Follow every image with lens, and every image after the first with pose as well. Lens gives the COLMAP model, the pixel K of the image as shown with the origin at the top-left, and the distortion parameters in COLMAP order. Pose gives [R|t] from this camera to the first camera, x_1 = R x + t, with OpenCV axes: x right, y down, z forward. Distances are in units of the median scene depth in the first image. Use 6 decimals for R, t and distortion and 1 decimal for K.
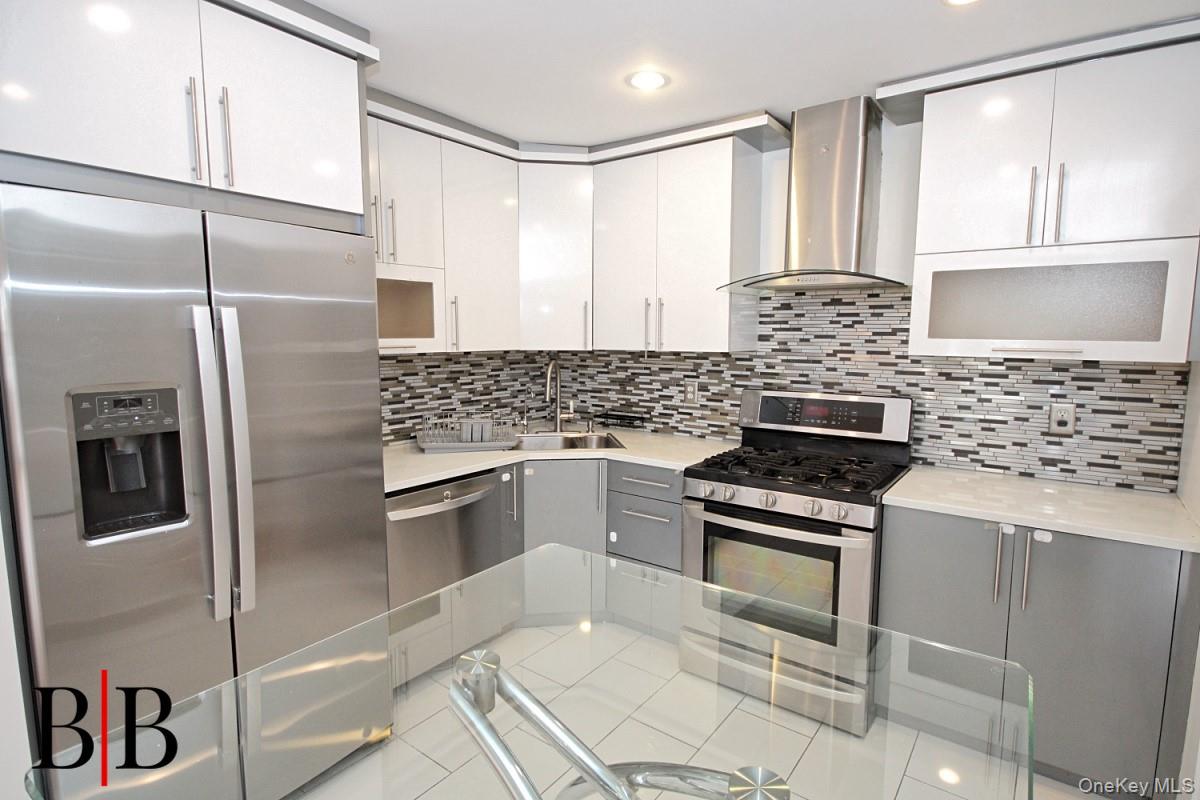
lens RADIAL K [[602.2, 0, 604.6], [0, 602.2, 402.4], [0, 0, 1]] dist [0.000244, 0.000238]
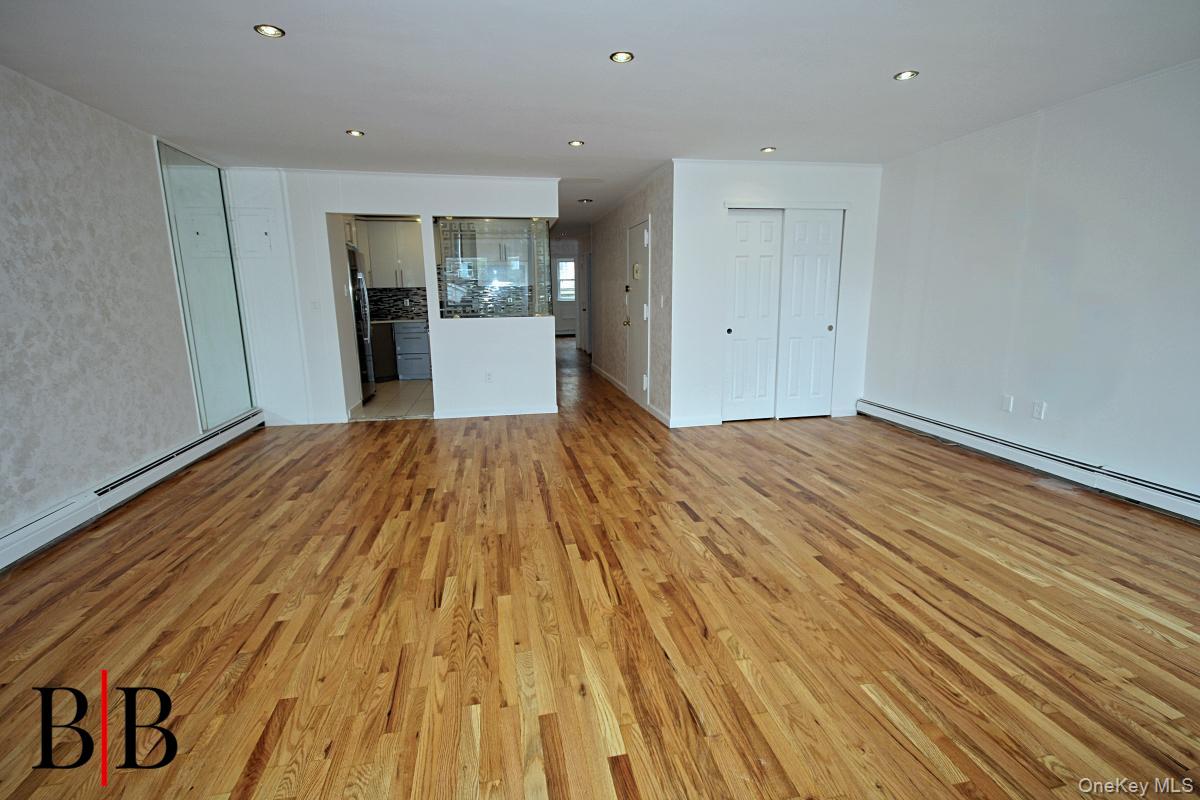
lens RADIAL K [[556.0, 0, 600.0], [0, 556.0, 400.0], [0, 0, 1]] dist [0.005218, 0.000615]
pose [[0.677221, -0.150809, 0.720159, -1.319516], [0.092891, 0.988462, 0.119642, 0.227980], [-0.729893, -0.014128, 0.683416, -1.602593]]
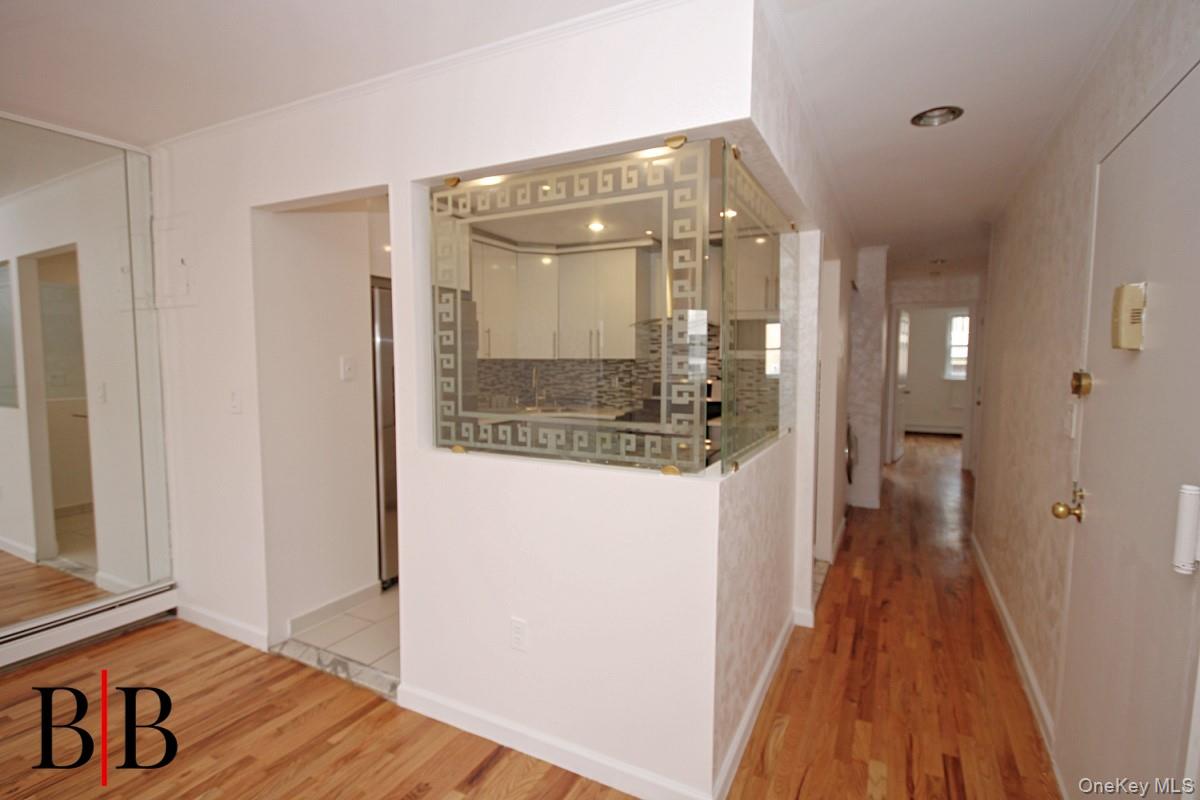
lens RADIAL K [[556.0, 0, 600.0], [0, 556.0, 400.0], [0, 0, 1]] dist [0.005218, 0.000615]
pose [[0.986645, -0.013711, 0.162307, -0.179400], [0.019052, 0.999325, -0.031396, 0.093210], [-0.161767, 0.034069, 0.986241, -0.660820]]
